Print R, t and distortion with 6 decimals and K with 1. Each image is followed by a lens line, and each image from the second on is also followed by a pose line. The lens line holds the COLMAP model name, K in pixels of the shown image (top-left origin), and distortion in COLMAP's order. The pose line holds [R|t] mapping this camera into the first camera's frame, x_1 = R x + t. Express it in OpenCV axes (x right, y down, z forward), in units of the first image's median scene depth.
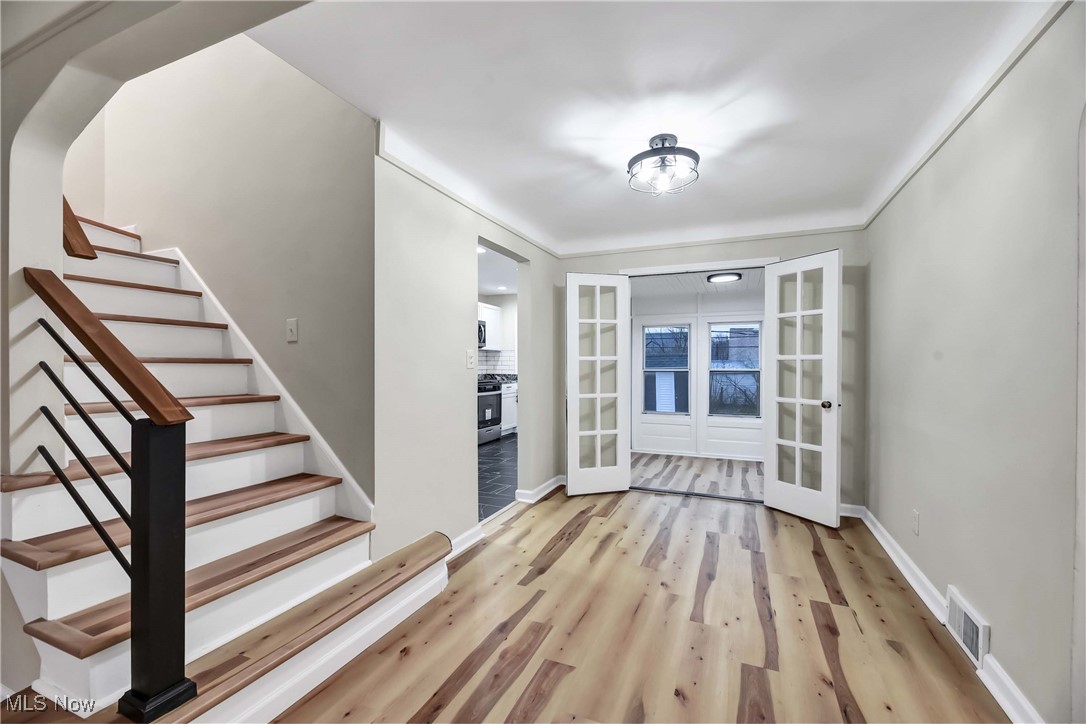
lens RADIAL K [[451.0, 0, 531.1], [0, 451.0, 365.5], [0, 0, 1]] dist [-0.002541, -0.000854]
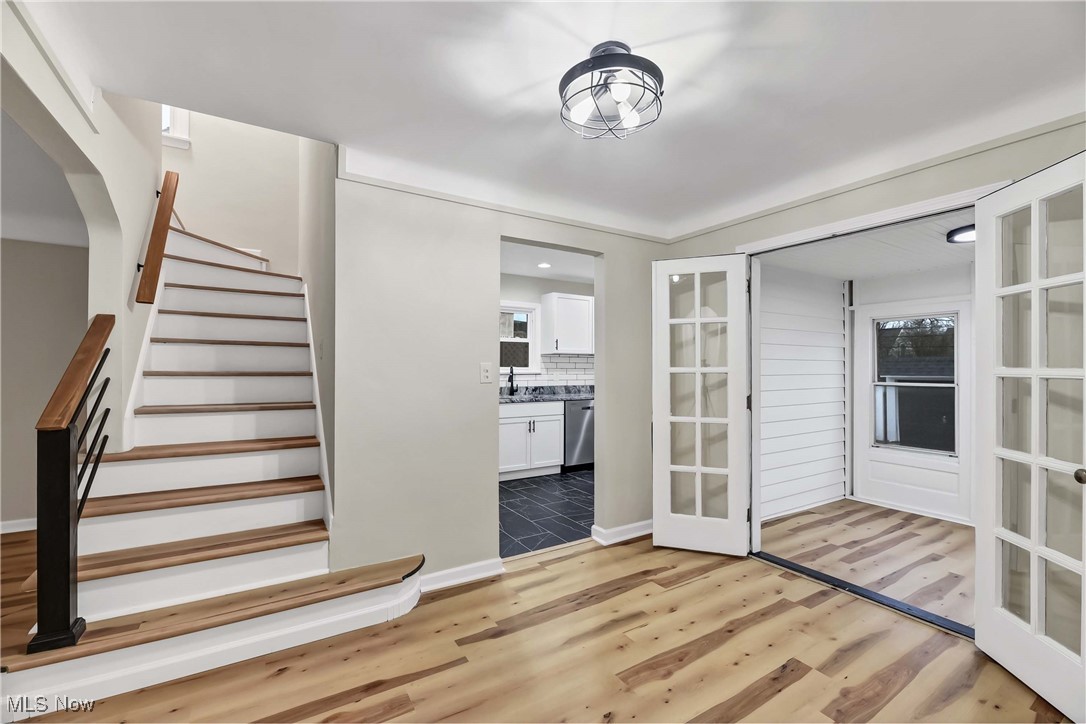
lens RADIAL K [[451.0, 0, 524.0], [0, 451.0, 364.7], [0, 0, 1]] dist [-0.002541, -0.000854]
pose [[0.822440, -0.002006, -0.568848, 0.394234], [-0.003964, 0.999949, -0.009257, -0.019705], [0.568838, 0.009868, 0.822391, 0.259648]]
